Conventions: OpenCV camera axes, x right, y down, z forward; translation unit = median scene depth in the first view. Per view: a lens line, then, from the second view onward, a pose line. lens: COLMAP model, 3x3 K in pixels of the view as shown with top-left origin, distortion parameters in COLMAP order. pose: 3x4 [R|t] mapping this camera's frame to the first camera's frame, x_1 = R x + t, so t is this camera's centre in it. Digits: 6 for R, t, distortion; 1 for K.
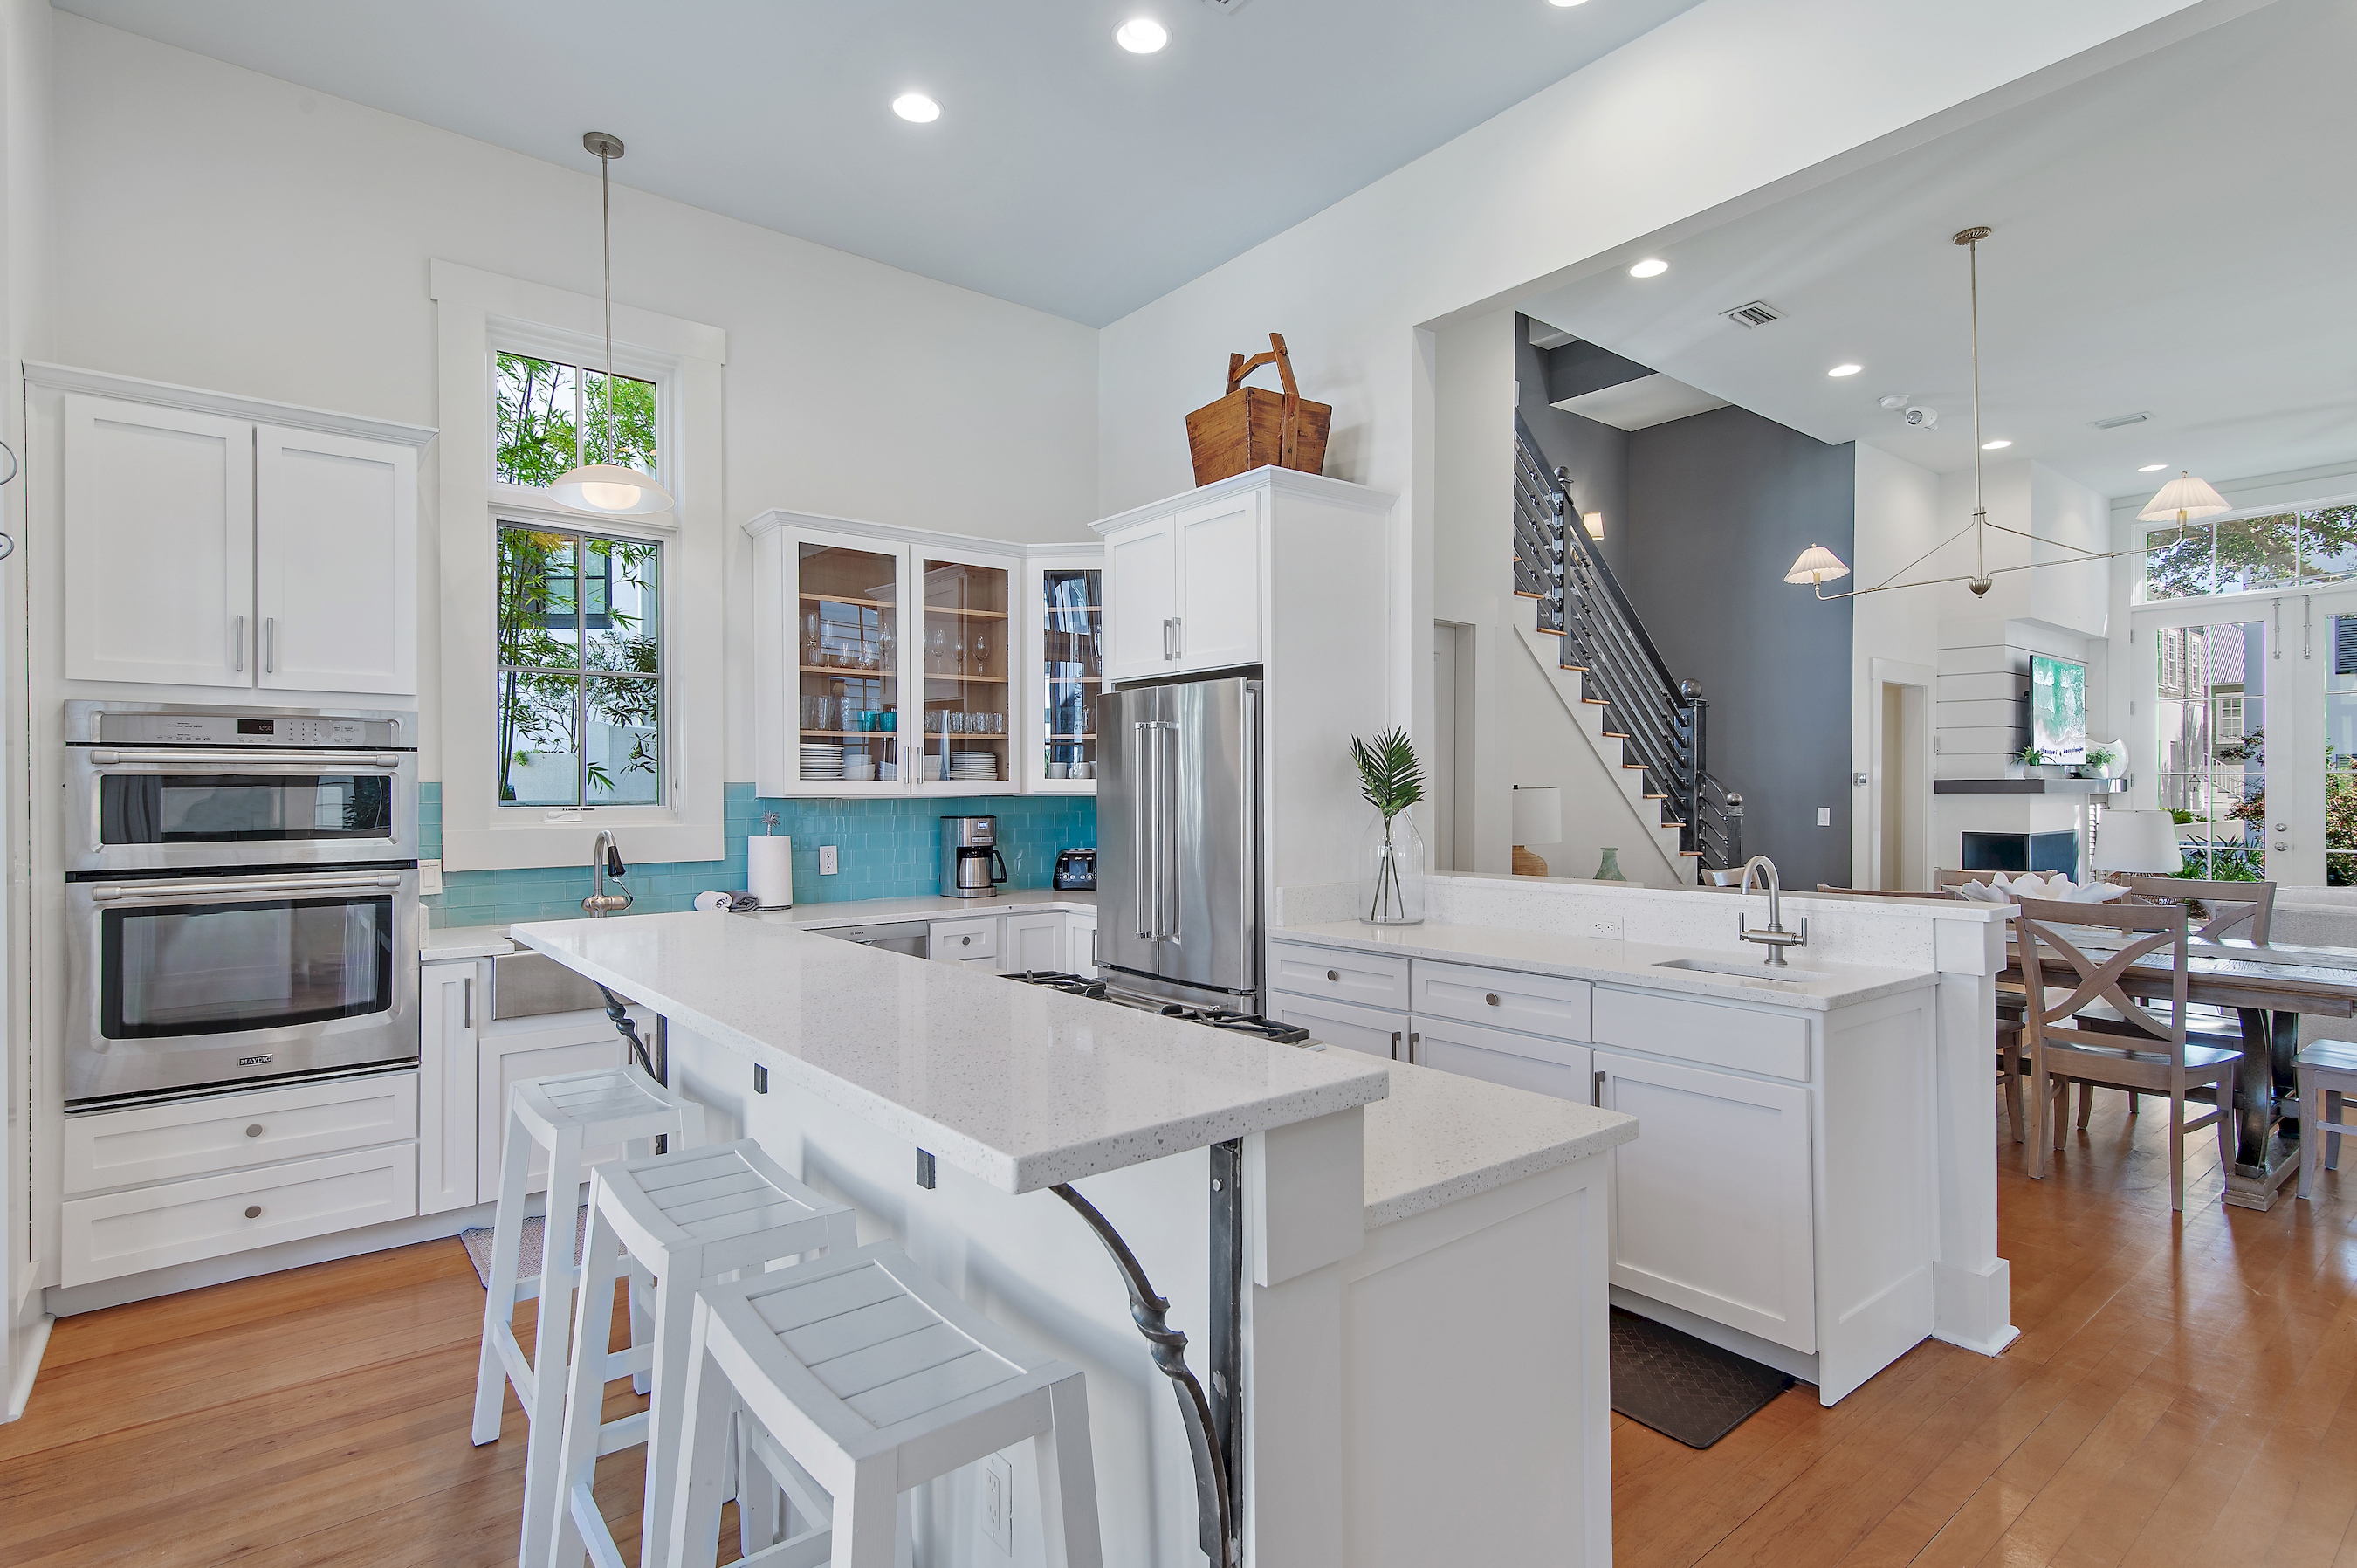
lens RADIAL K [[1159.9, 0, 1159.5], [0, 1159.9, 789.8], [0, 0, 1]] dist [0.010179, 0.001833]
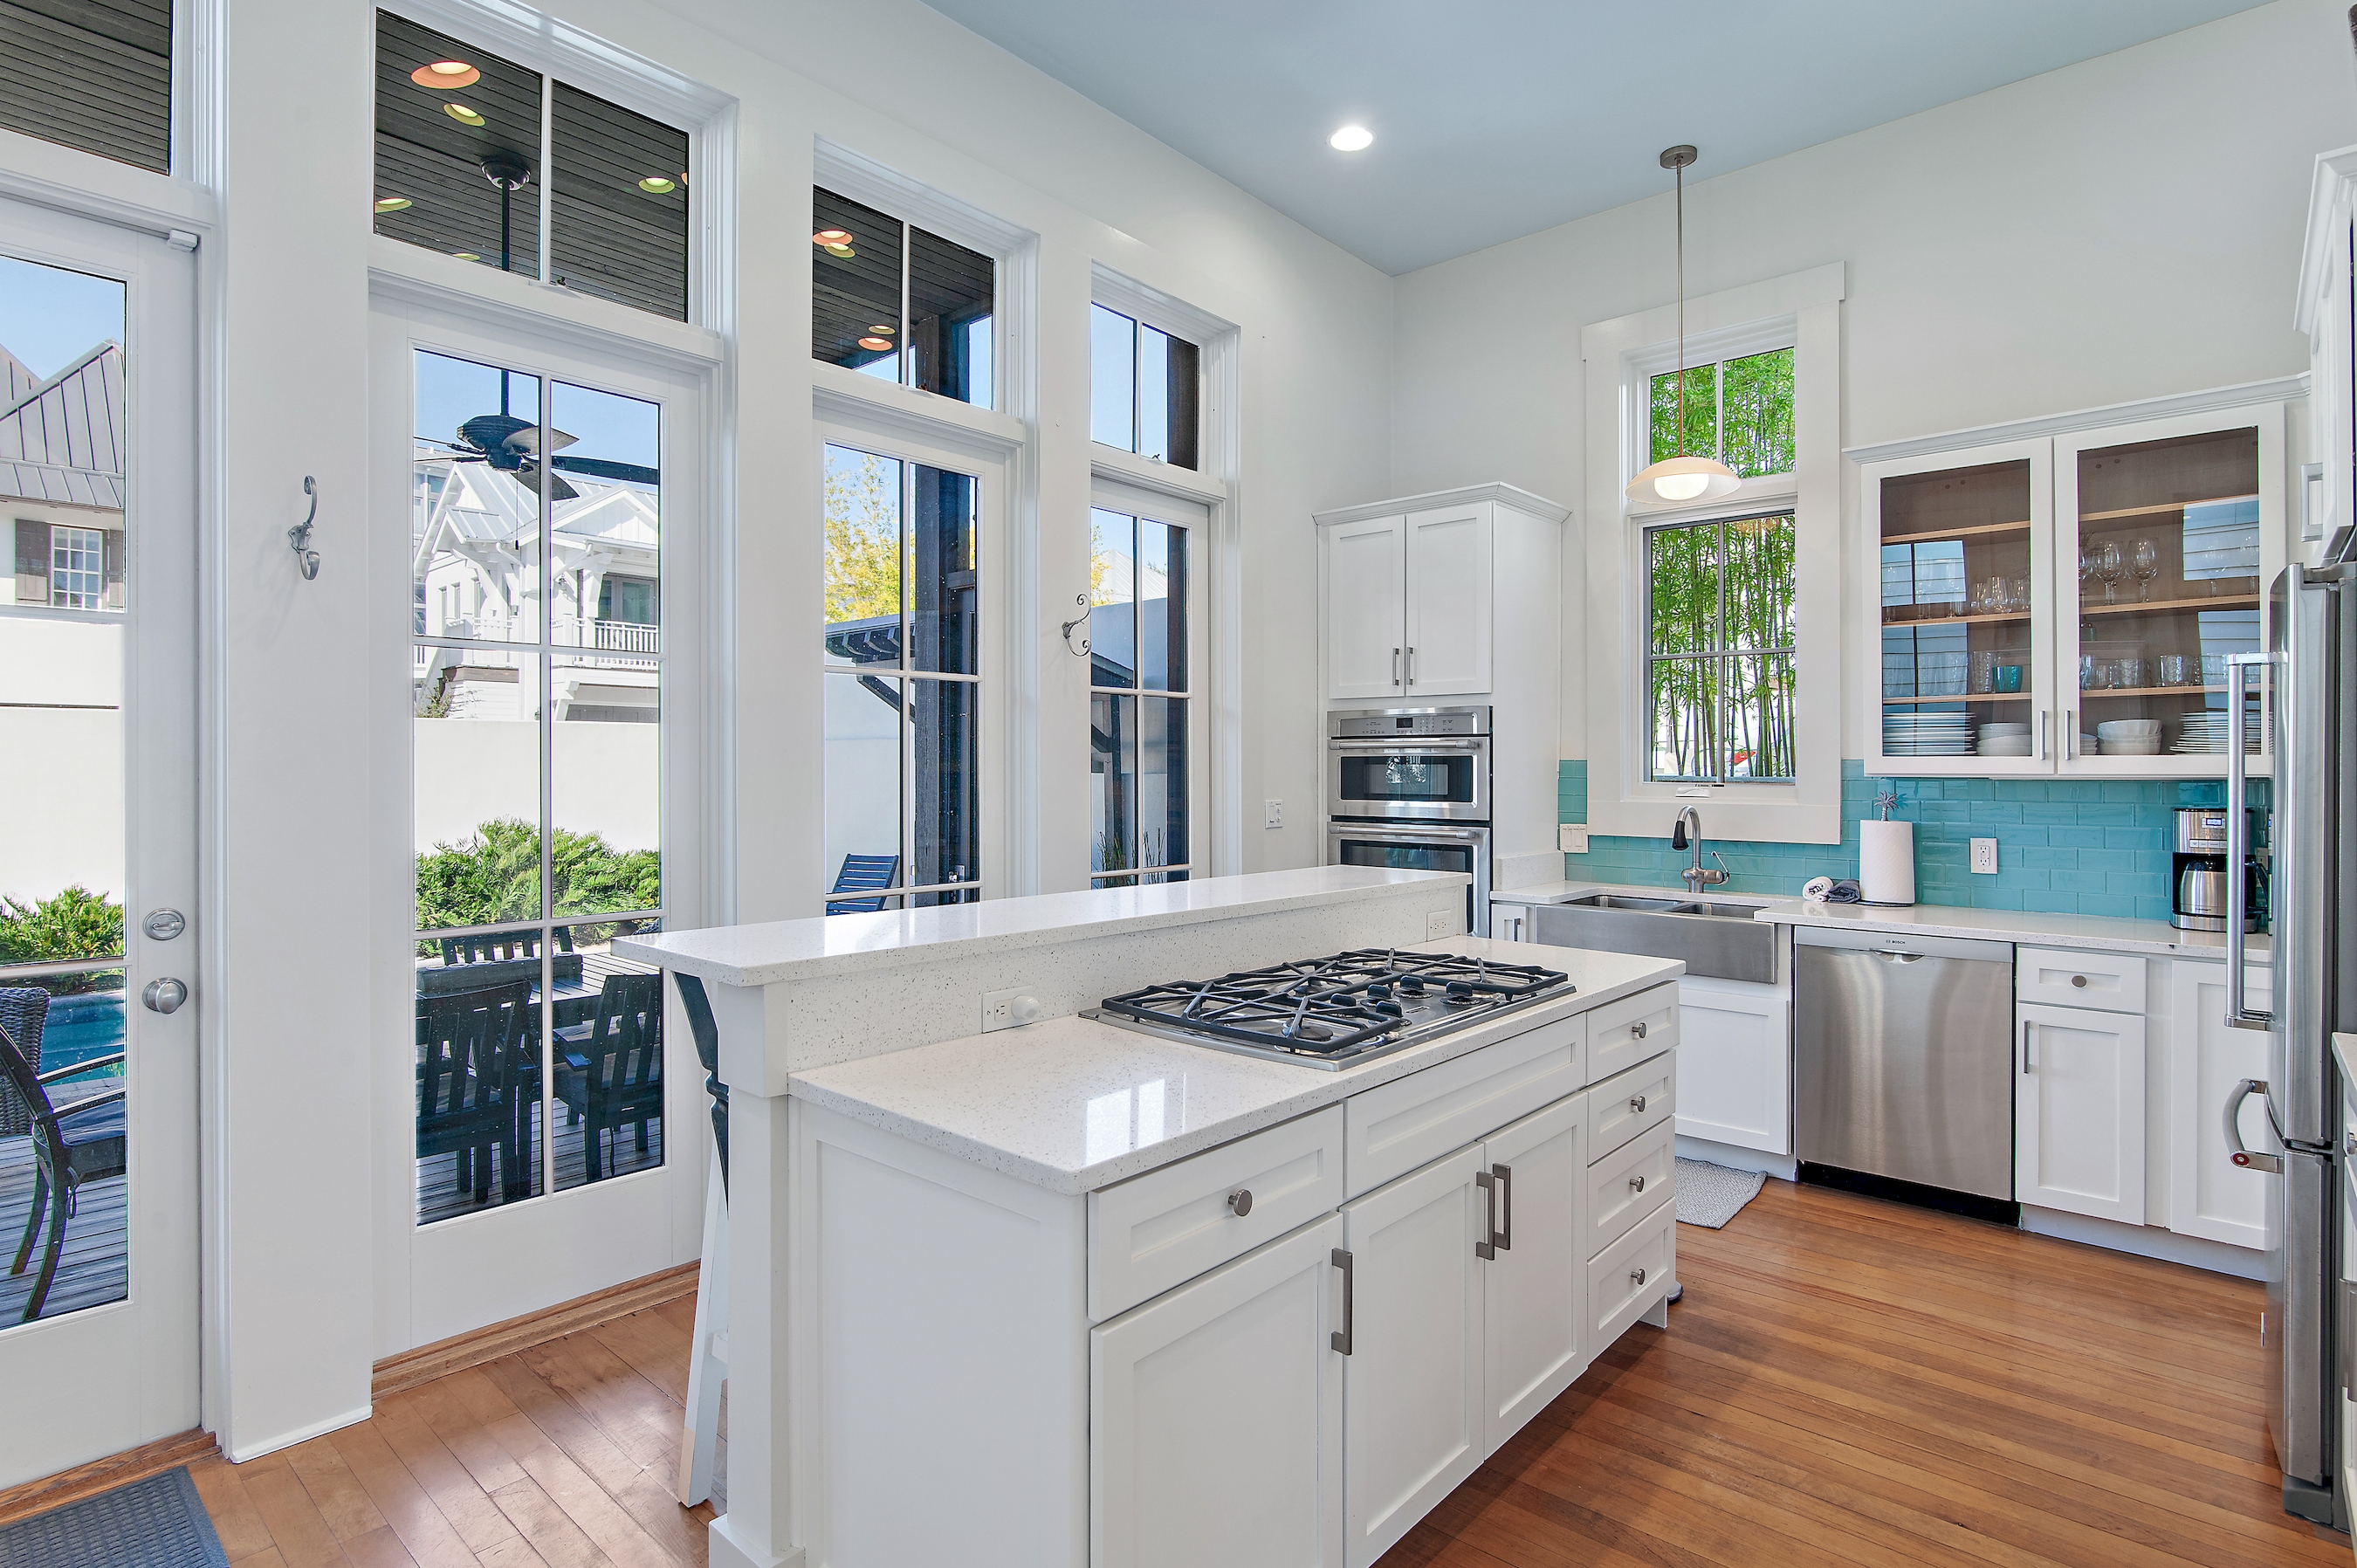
lens RADIAL K [[1159.9, 0, 1168.6], [0, 1159.9, 772.0], [0, 0, 1]] dist [0.010179, 0.001833]
pose [[0.176783, 0.006436, -0.984229, 0.423647], [-0.003280, 0.999977, 0.005950, -0.000449], [0.984244, 0.002176, 0.176800, 0.316791]]
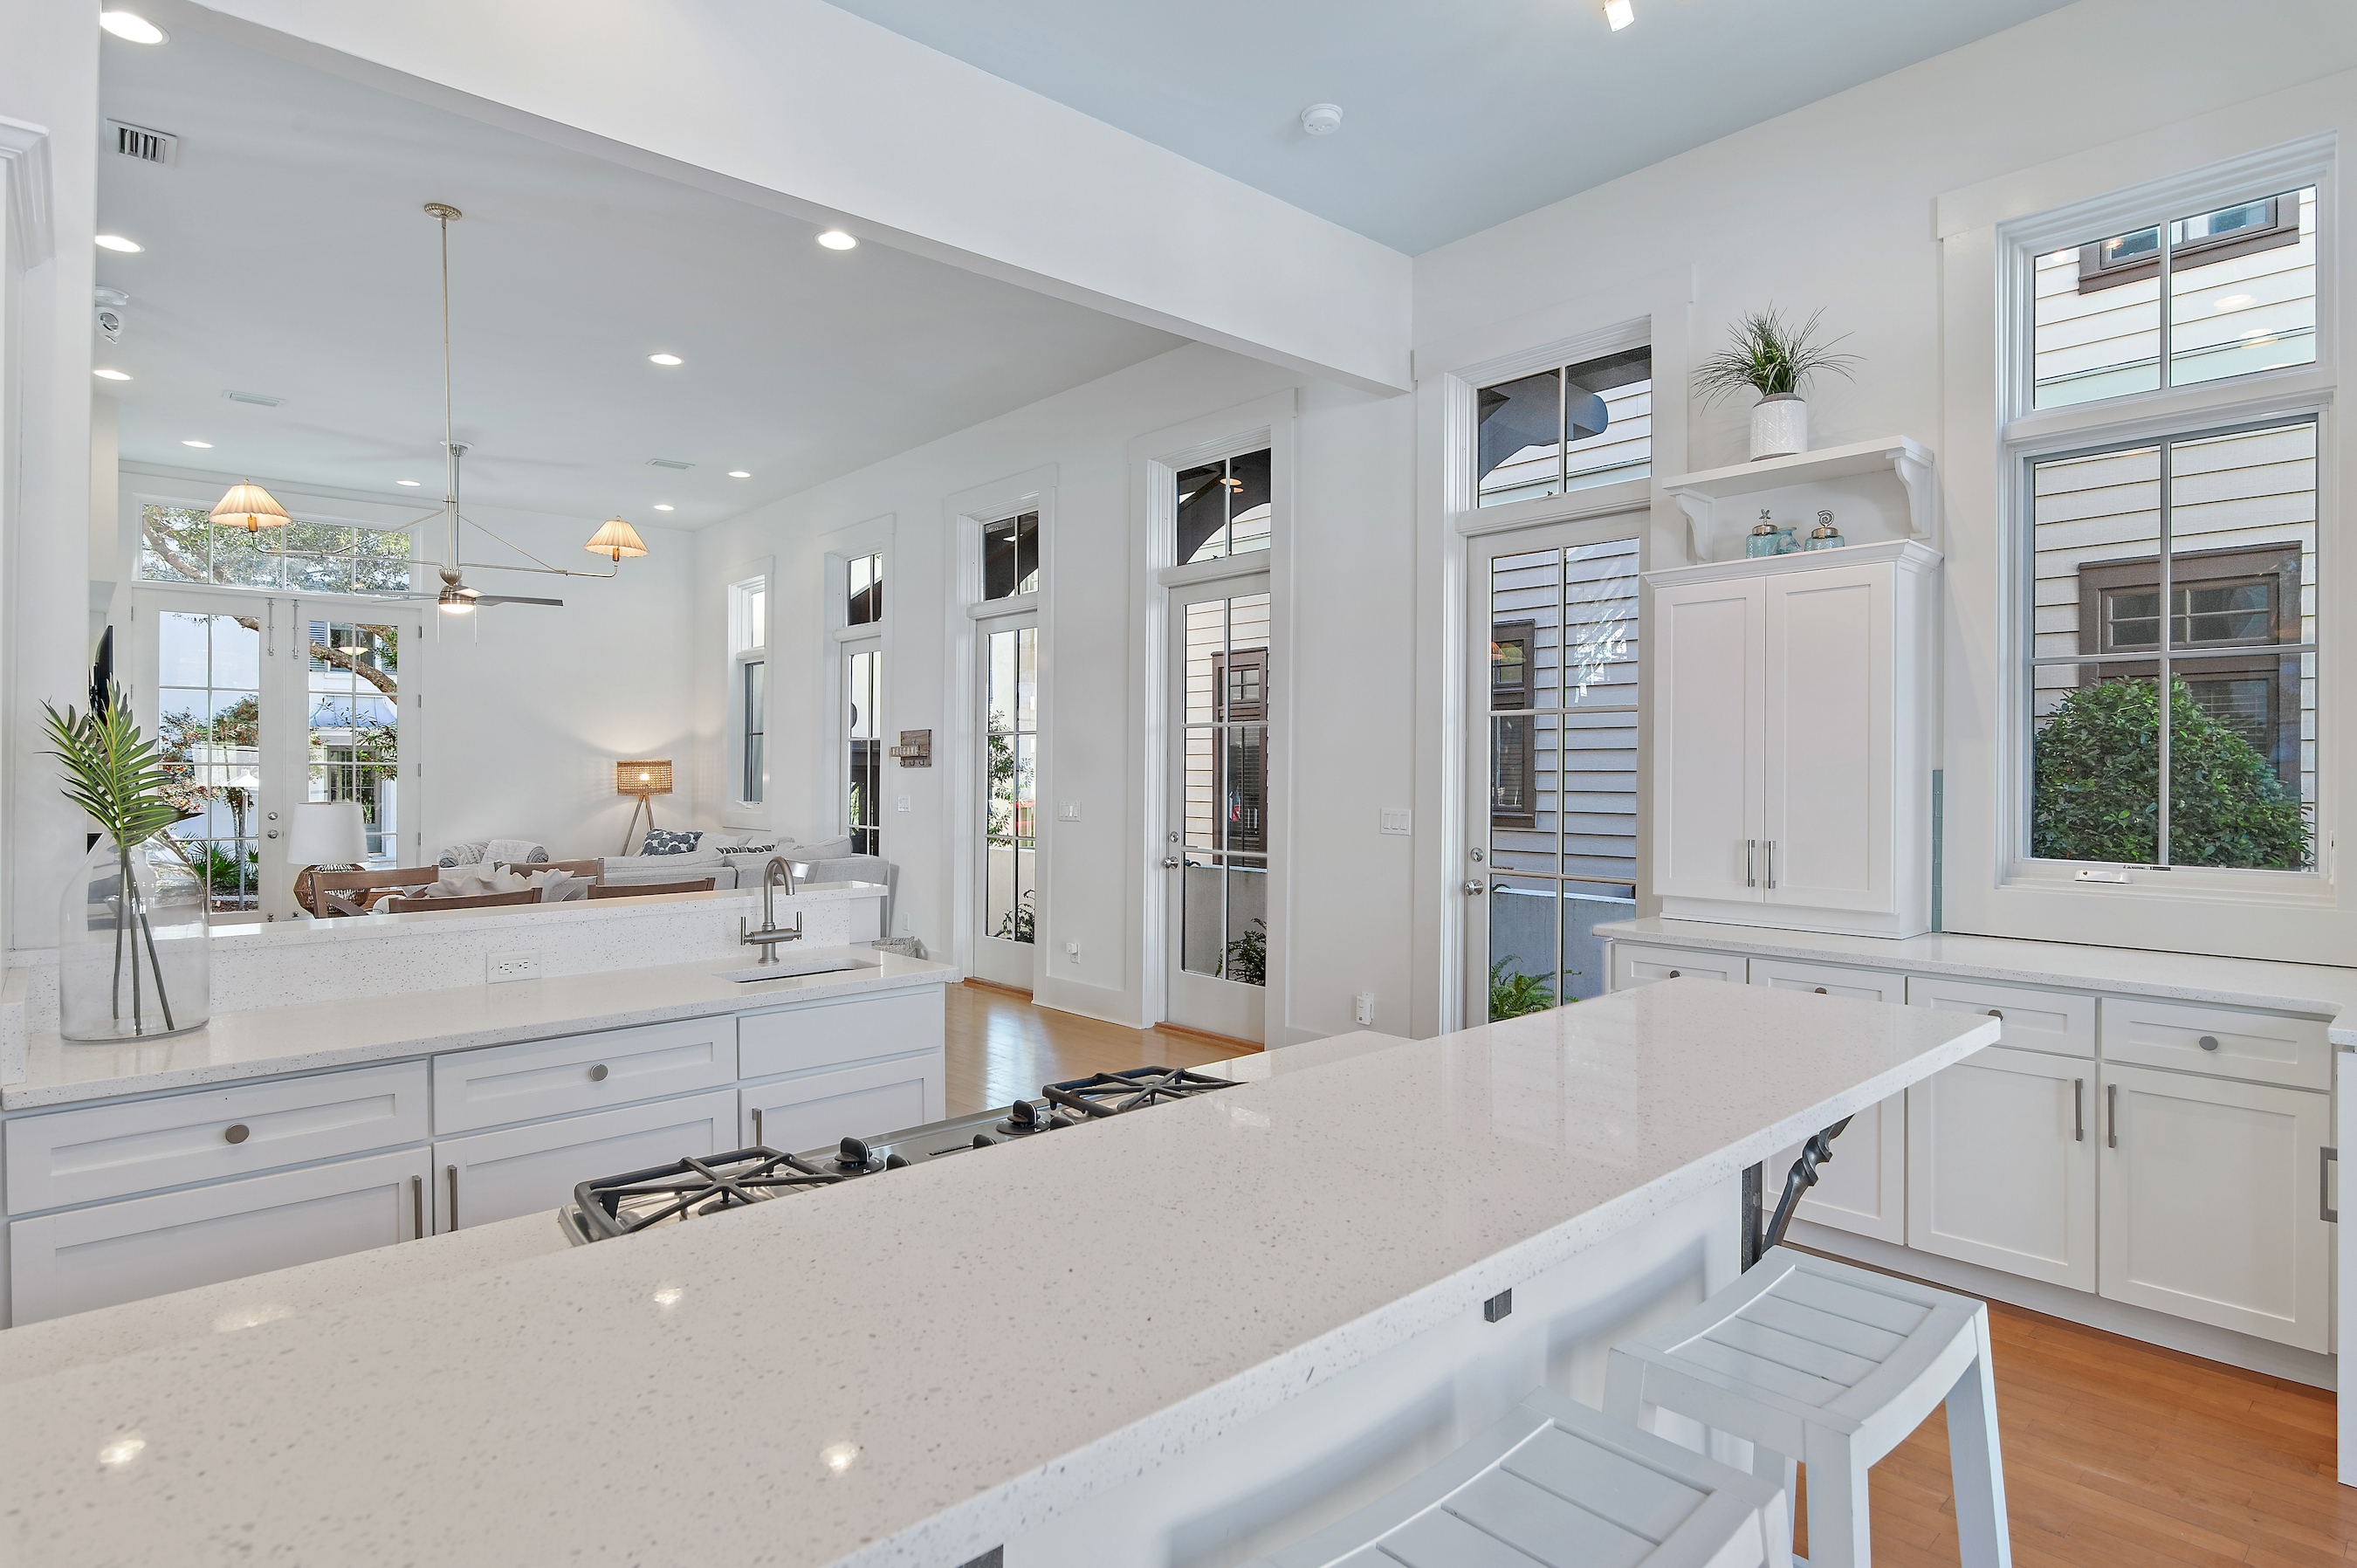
lens RADIAL K [[1215.1, 0, 1179.6], [0, 1215.1, 772.6], [0, 0, 1]] dist [0.000229, 0.000885]
pose [[-0.073688, 0.000579, 0.997281, -0.354062], [0.001765, 0.999998, -0.000450, -0.008681], [-0.997280, 0.001727, -0.073689, 0.463519]]
